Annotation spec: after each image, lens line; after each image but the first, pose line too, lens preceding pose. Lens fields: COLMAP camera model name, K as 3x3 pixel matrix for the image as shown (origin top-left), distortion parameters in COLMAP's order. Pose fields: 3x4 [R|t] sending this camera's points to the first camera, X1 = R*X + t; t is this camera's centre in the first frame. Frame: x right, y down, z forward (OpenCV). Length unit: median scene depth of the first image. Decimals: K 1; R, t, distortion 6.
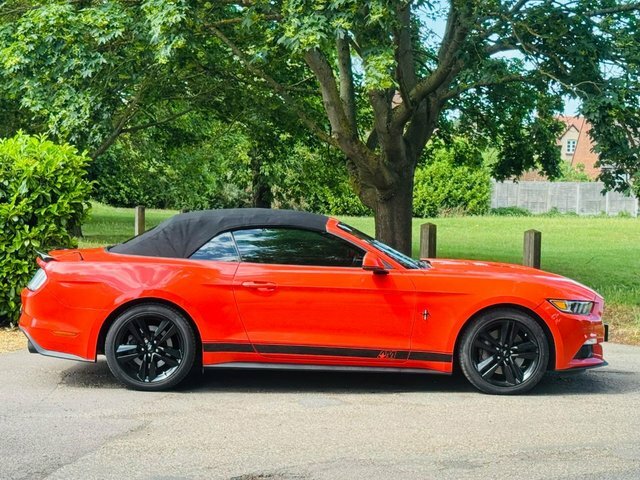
lens RADIAL K [[2873.0, 0, 320.0], [0, 2873.0, 240.1], [0, 0, 1]] dist [0.605773, 0.000000]
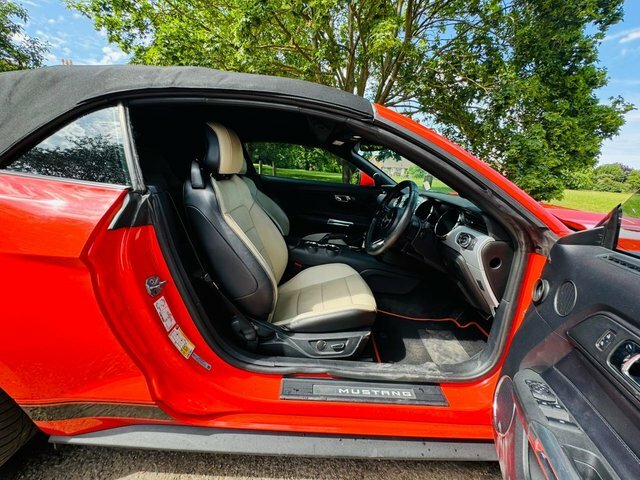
lens RADIAL K [[2873.0, 0, 320.1], [0, 2873.0, 239.9], [0, 0, 1]] dist [0.605773, 0.000000]
pose [[0.998978, 0.044783, -0.006189, 0.021194], [-0.044604, 0.998651, 0.026567, -0.015756], [0.007370, -0.026264, 0.999628, -2.388362]]
